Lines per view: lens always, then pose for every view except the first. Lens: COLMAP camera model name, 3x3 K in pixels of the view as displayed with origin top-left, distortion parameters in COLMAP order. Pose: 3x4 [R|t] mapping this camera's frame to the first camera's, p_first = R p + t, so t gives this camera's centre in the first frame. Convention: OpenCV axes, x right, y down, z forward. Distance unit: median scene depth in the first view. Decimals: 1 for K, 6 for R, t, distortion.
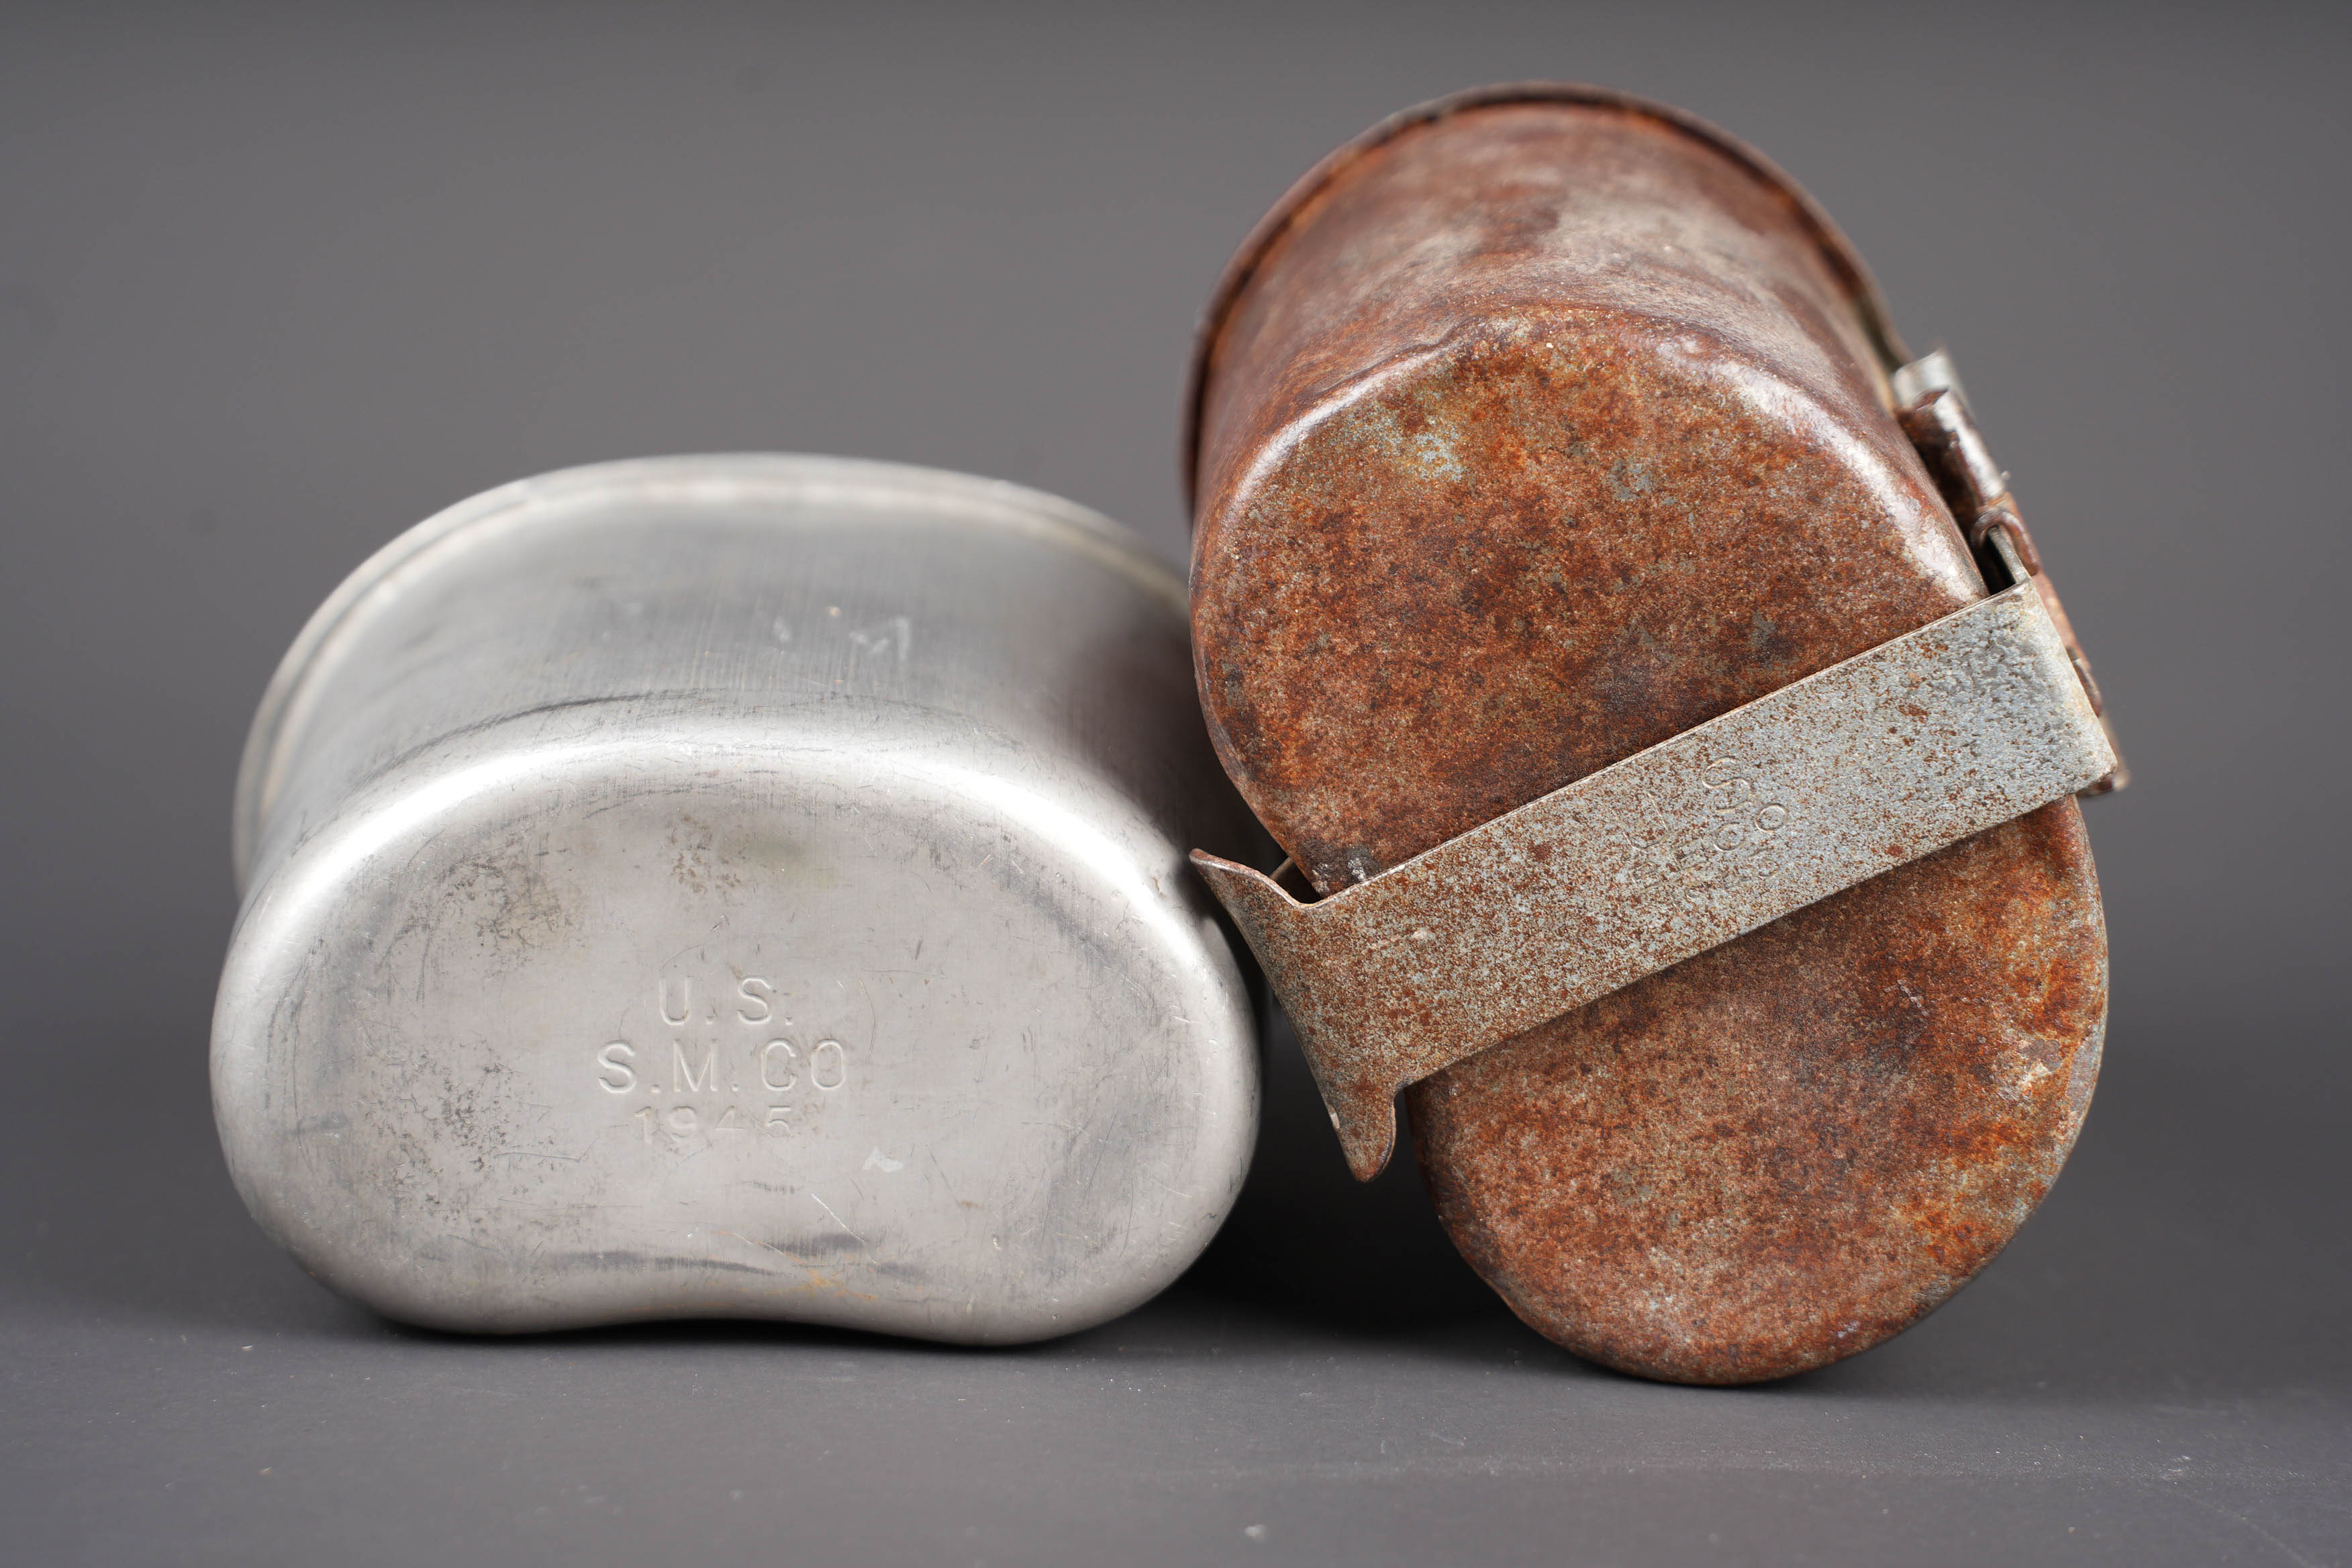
lens RADIAL K [[4549.0, 0, 1178.6], [0, 4549.0, 785.5], [0, 0, 1]] dist [0.506585, 0.000000]
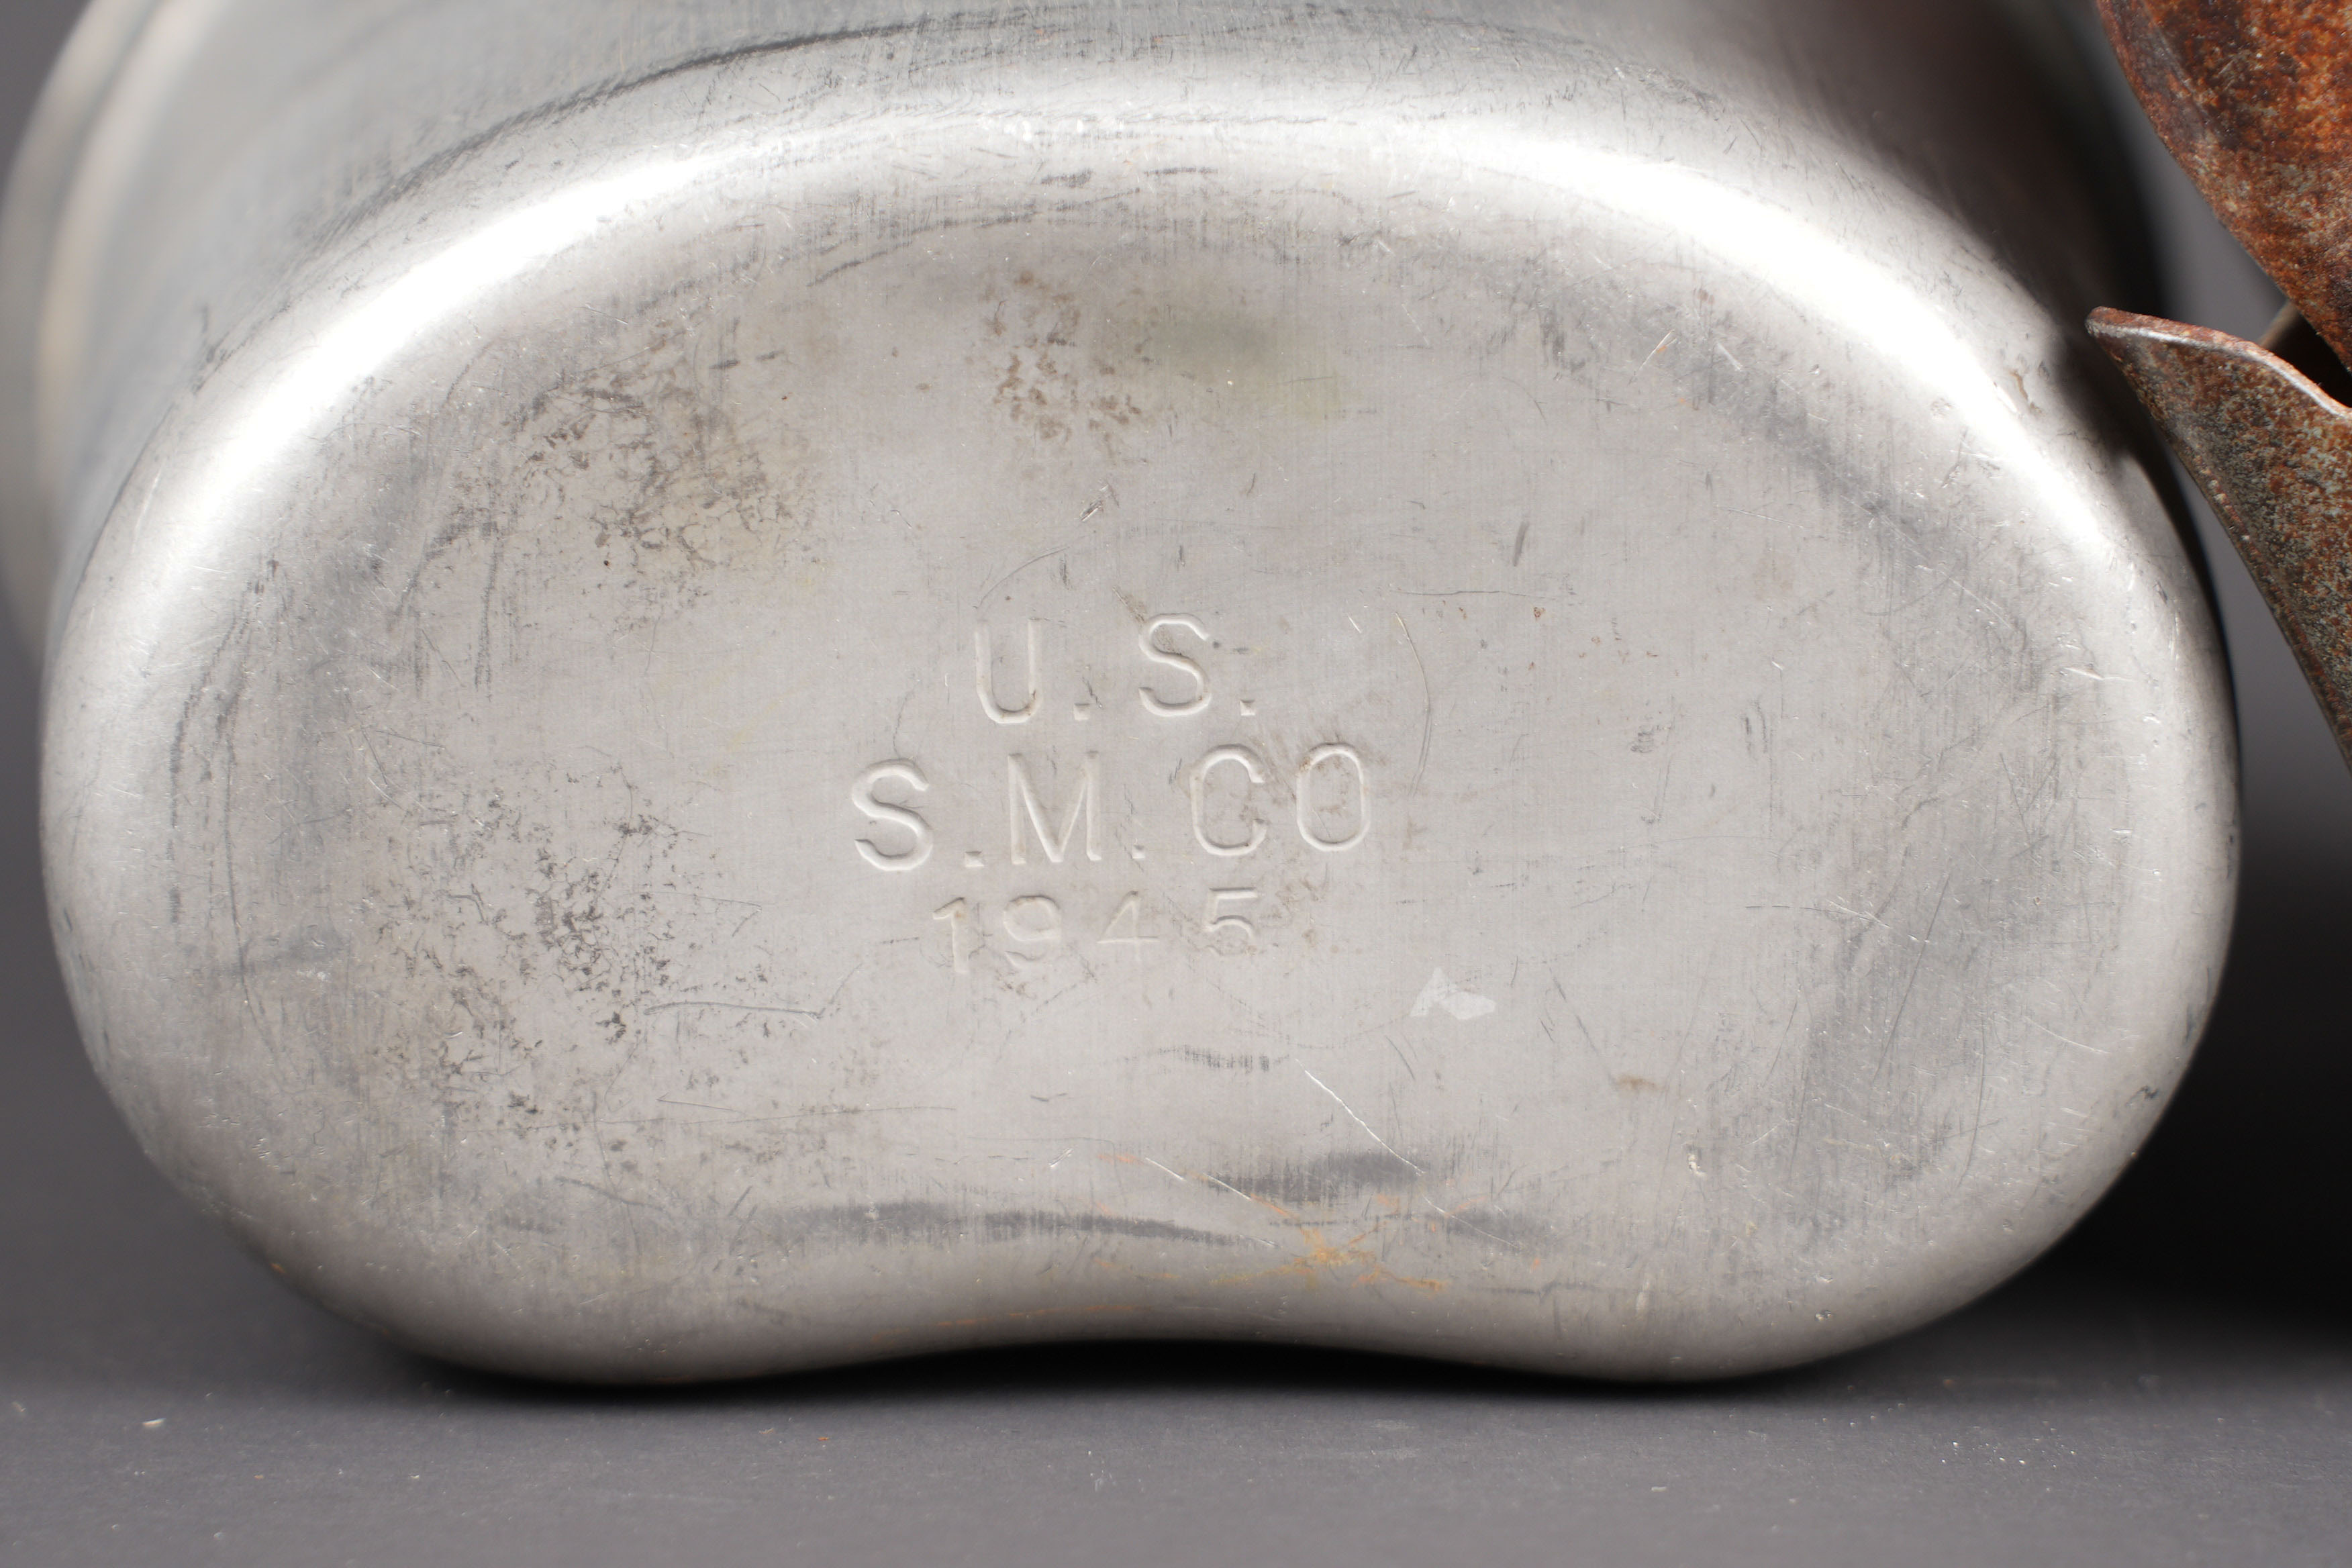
lens RADIAL K [[7773.6, 0, 1175.2], [0, 7773.6, 786.2], [0, 0, 1]] dist [0.597048, 0.000000]
pose [[0.999254, -0.038254, -0.005213, -0.088680], [0.038379, 0.998917, 0.026314, 0.038210], [0.004201, -0.026495, 0.999640, 0.196925]]
